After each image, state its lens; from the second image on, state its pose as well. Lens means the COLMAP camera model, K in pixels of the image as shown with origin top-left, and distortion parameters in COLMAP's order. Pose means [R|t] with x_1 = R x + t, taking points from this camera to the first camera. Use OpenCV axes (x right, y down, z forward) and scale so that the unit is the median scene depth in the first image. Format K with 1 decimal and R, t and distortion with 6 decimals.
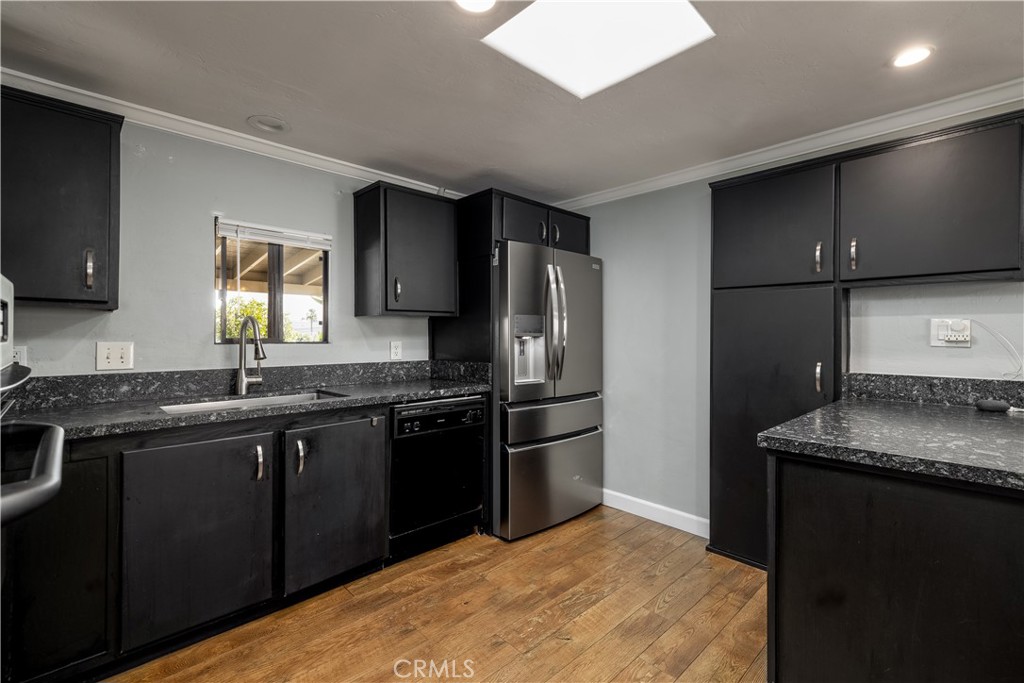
lens RADIAL K [[449.0, 0, 512.0], [0, 449.0, 341.5], [0, 0, 1]] dist [0.009376, 0.000095]
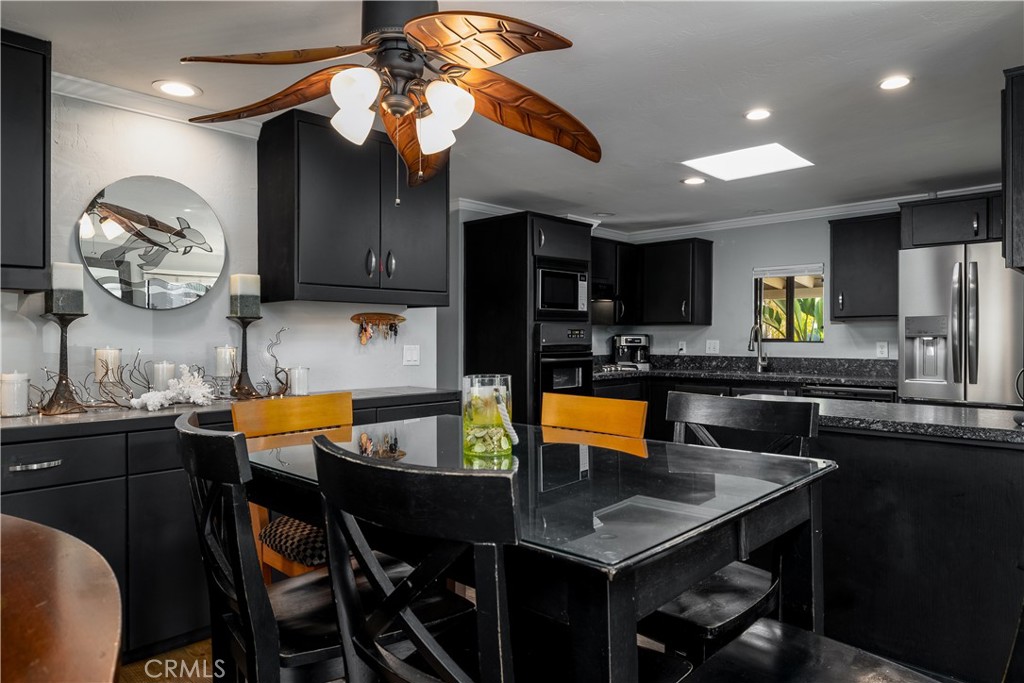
lens RADIAL K [[635.4, 0, 512.0], [0, 635.4, 341.5], [0, 0, 1]] dist [0.000840, -0.000191]
pose [[0.043376, 0.006737, -0.999036, 1.691157], [-0.009694, 0.999933, 0.006322, -0.002263], [0.999012, 0.009410, 0.043438, -0.024734]]
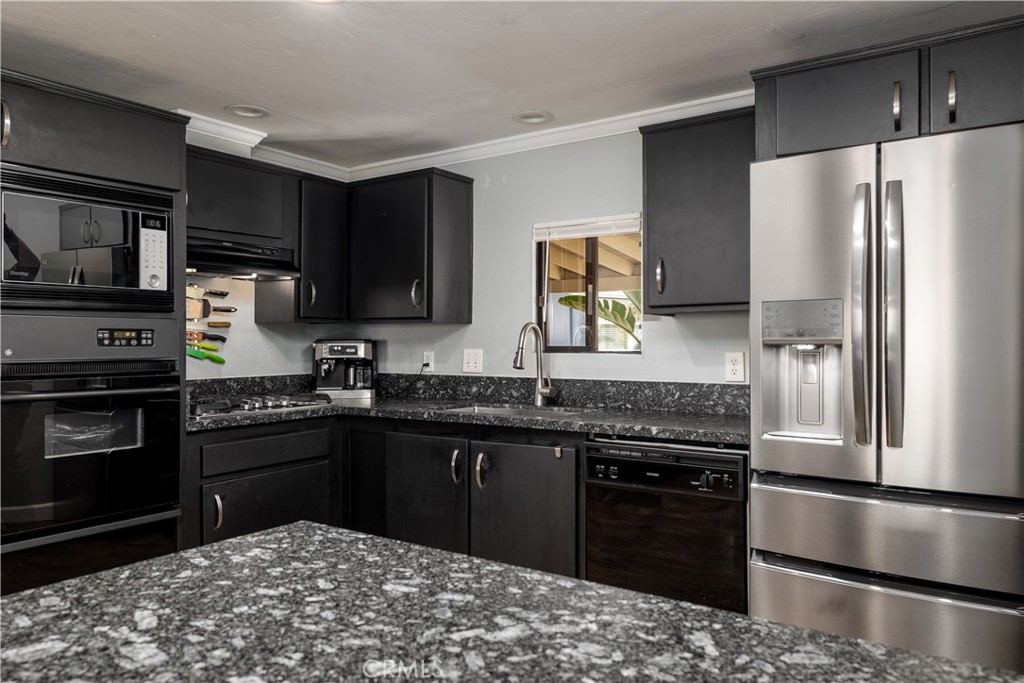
lens RADIAL K [[729.4, 0, 487.2], [0, 729.4, 343.8], [0, 0, 1]] dist [0.000352, 0.000800]
pose [[0.183981, 0.001070, -0.982929, 0.874799], [-0.008543, 0.999963, -0.000511, -0.011078], [0.982893, 0.008491, 0.183984, 0.594752]]
